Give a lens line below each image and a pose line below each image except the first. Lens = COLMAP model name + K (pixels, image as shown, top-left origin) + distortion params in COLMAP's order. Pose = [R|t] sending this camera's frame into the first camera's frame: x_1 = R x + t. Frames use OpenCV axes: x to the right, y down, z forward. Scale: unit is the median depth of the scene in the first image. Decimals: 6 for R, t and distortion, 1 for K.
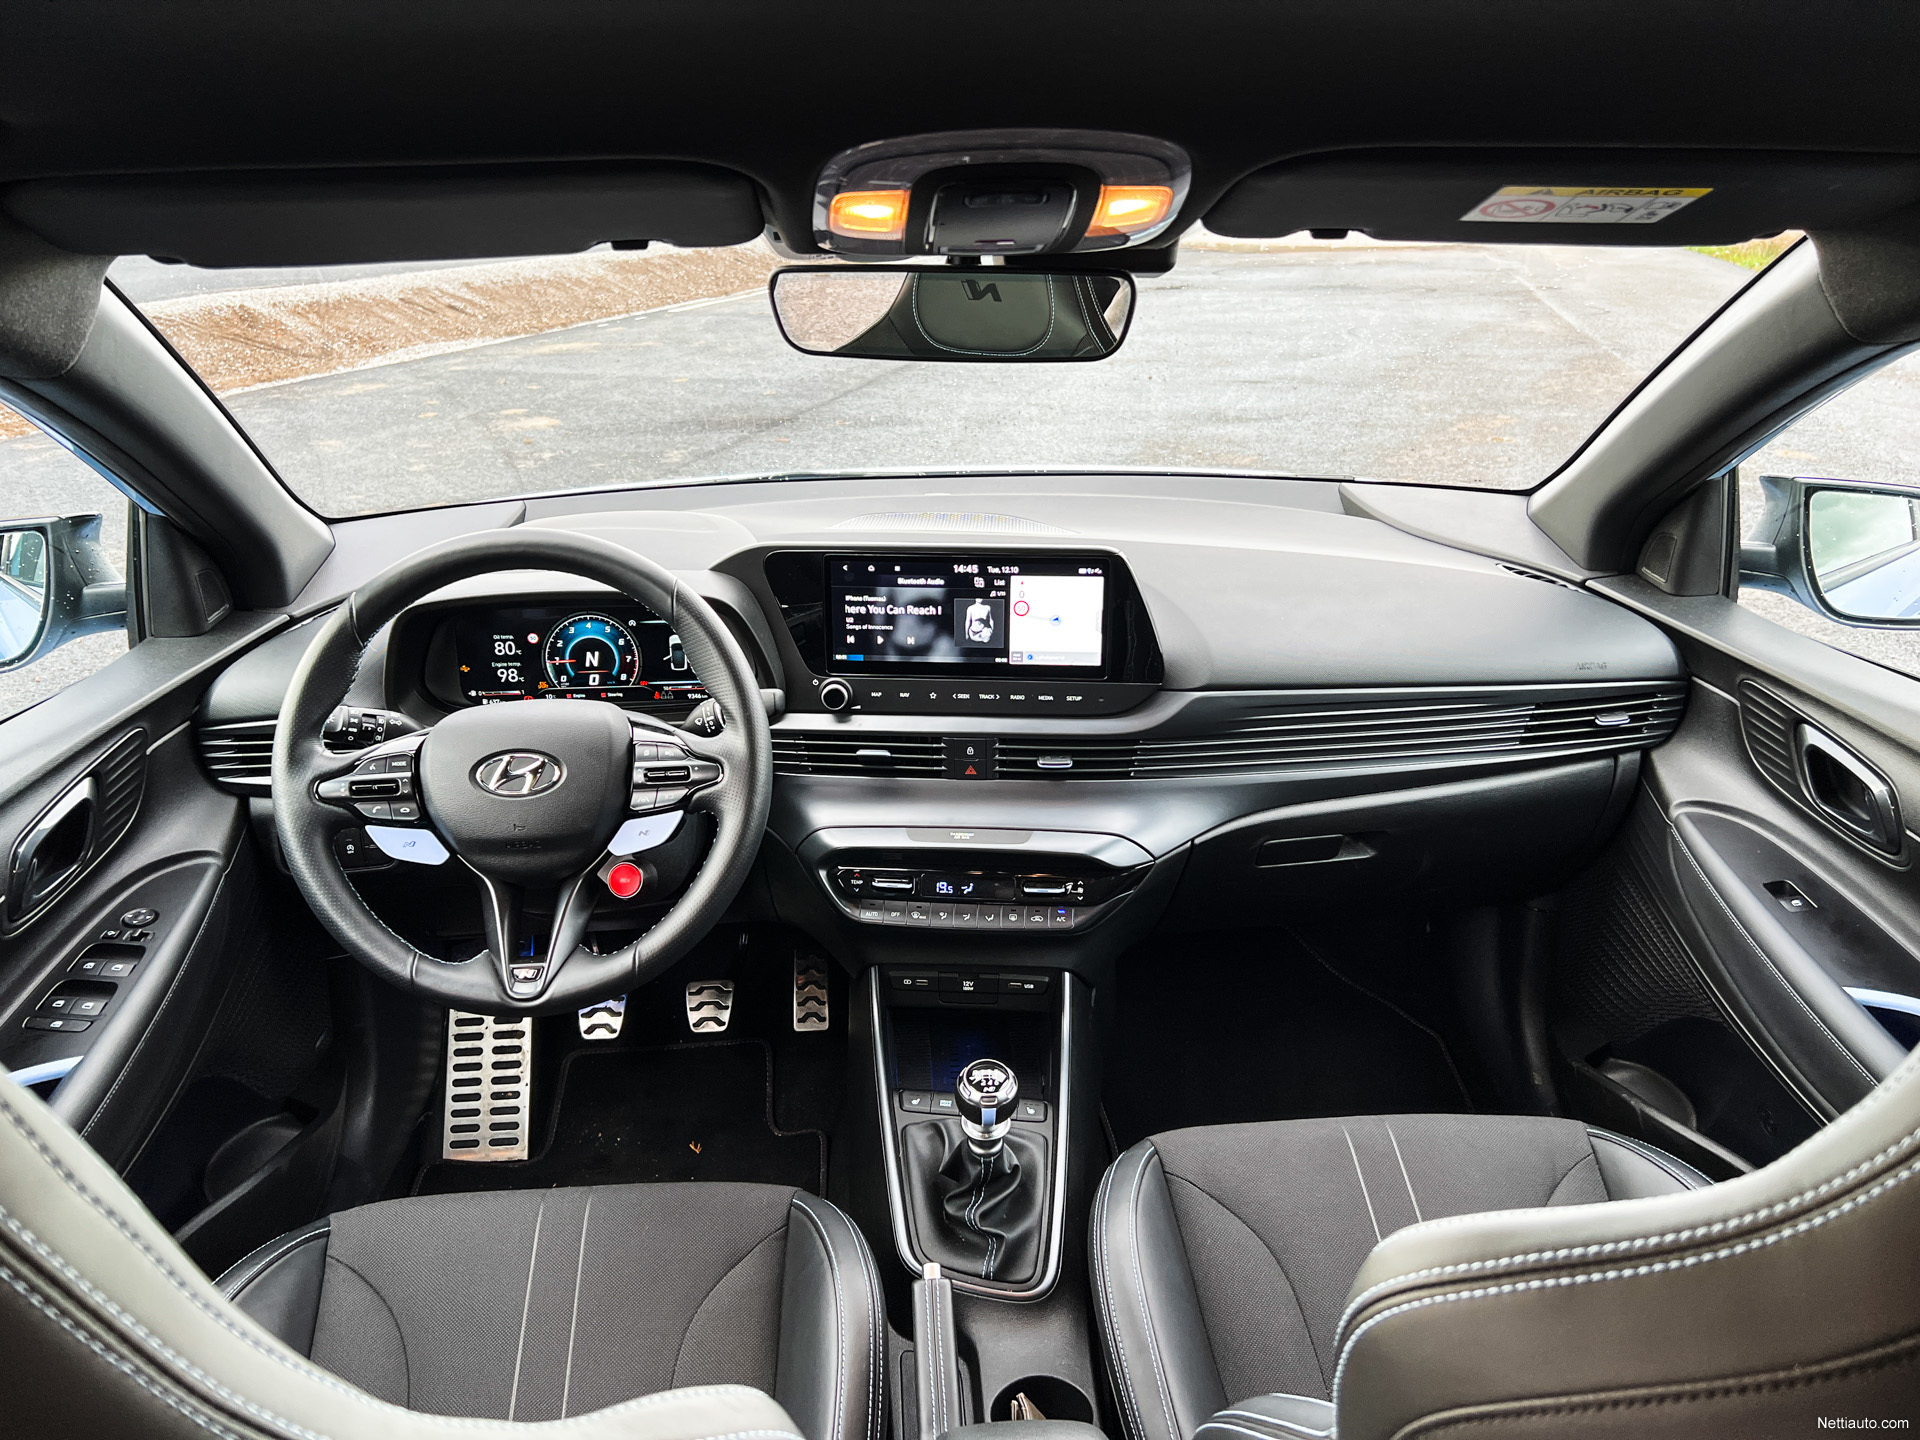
lens RADIAL K [[1530.8, 0, 960.0], [0, 1530.8, 720.0], [0, 0, 1]] dist [0.107008, -0.152428]
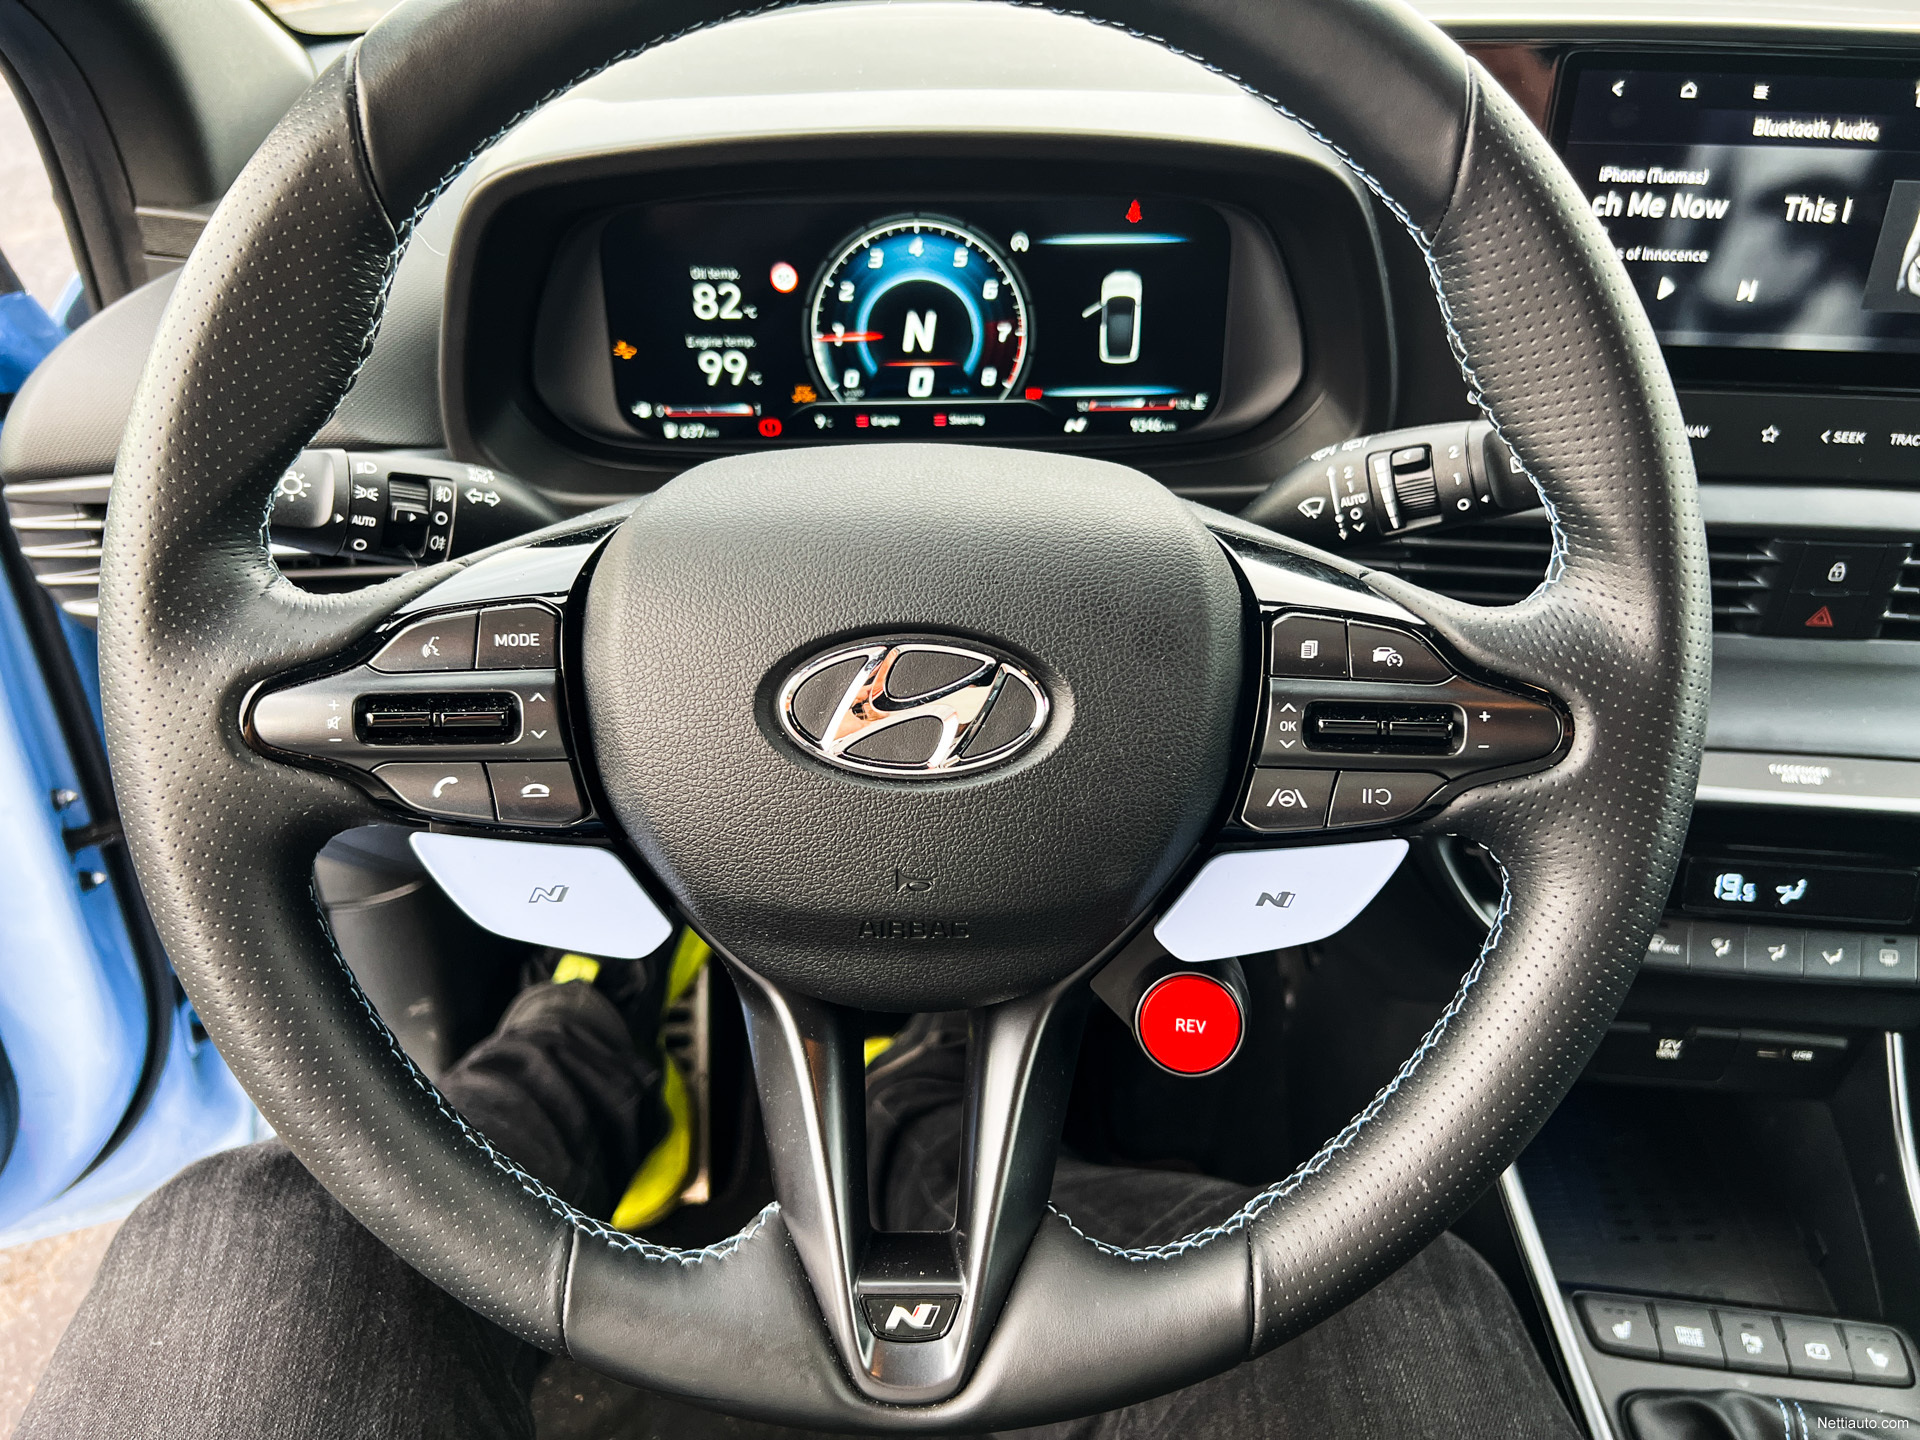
lens RADIAL K [[1530.8, 0, 960.0], [0, 1530.8, 720.0], [0, 0, 1]] dist [0.107008, -0.152428]
pose [[0.999213, 0.025365, -0.030507, -0.216514], [-0.018946, 0.980658, 0.194808, -0.018092], [0.034859, -0.194076, 0.980367, 0.575811]]
